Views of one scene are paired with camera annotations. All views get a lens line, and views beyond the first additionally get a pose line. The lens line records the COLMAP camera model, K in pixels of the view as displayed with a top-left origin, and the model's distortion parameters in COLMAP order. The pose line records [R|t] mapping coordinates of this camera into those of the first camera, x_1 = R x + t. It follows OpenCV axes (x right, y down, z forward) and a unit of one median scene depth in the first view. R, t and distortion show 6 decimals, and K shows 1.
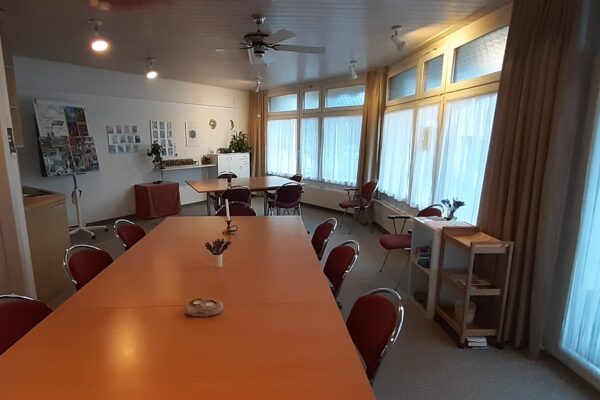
lens RADIAL K [[341.8, 0, 286.0], [0, 341.8, 200.0], [0, 0, 1]] dist [0.019083, -0.017871]
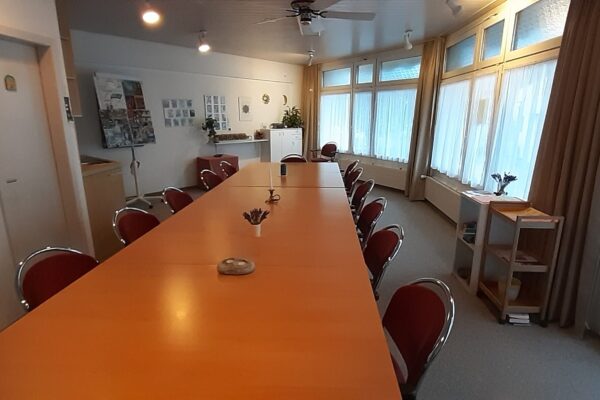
lens RADIAL K [[341.8, 0, 313.6], [0, 341.8, 198.5], [0, 0, 1]] dist [0.019083, -0.017871]
pose [[0.996257, 0.024098, -0.083015, 0.027808], [-0.019364, 0.998165, 0.057372, 0.016482], [0.084246, -0.055550, 0.994895, -0.000865]]
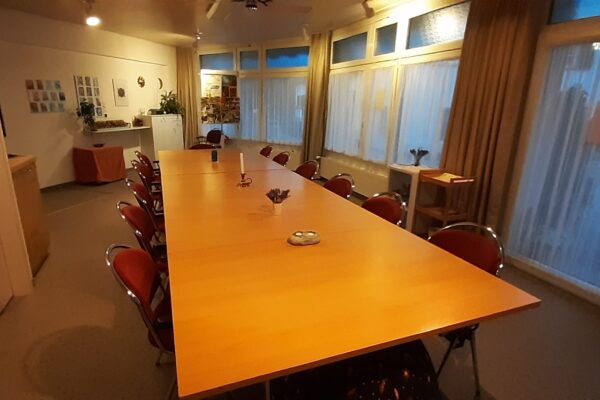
lens RADIAL K [[341.8, 0, 285.5], [0, 341.8, 198.8], [0, 0, 1]] dist [0.019083, -0.017871]
pose [[0.956864, -0.067329, 0.282627, -0.229821], [0.040510, 0.994193, 0.099691, 0.024617], [-0.287698, -0.083941, 0.954035, -0.025845]]
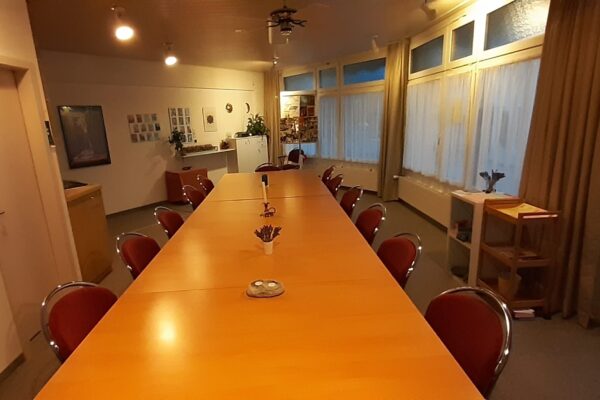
lens RADIAL K [[341.8, 0, 286.5], [0, 341.8, 200.2], [0, 0, 1]] dist [0.019083, -0.017871]
pose [[0.998454, -0.044365, -0.033495, -0.049253], [0.046062, 0.997600, 0.051706, 0.001747], [0.031121, -0.053169, 0.998100, 0.001064]]
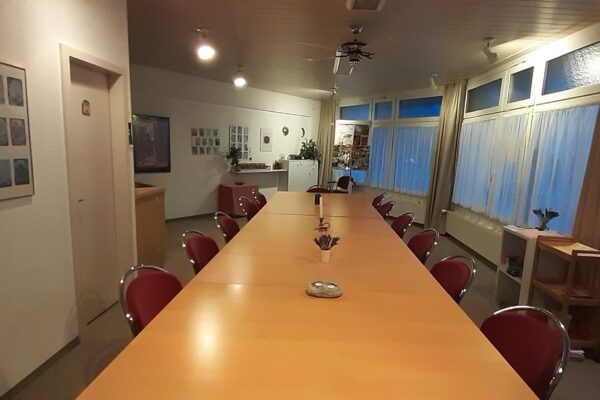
lens RADIAL K [[341.8, 0, 313.3], [0, 341.8, 199.3], [0, 0, 1]] dist [0.019083, -0.017871]
pose [[0.995929, 0.049205, -0.075521, -0.077651], [-0.051846, 0.998096, -0.033416, 0.026442], [0.073733, 0.037195, 0.996584, -0.028203]]
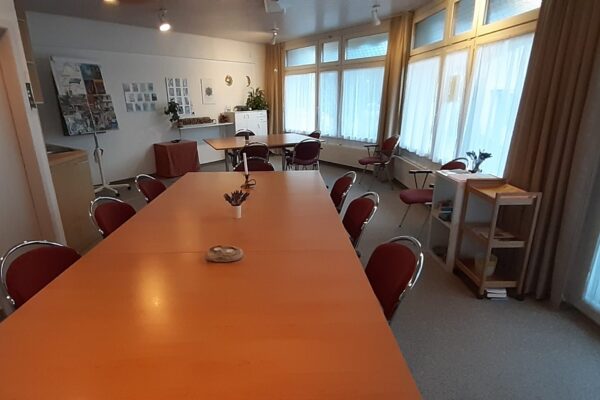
lens RADIAL K [[341.8, 0, 286.0], [0, 341.8, 199.6], [0, 0, 1]] dist [0.019083, -0.017871]
pose [[0.998561, -0.003441, -0.053518, -0.000080], [0.009393, 0.993736, 0.111356, 0.014966], [0.052800, -0.111698, 0.992339, 0.004488]]
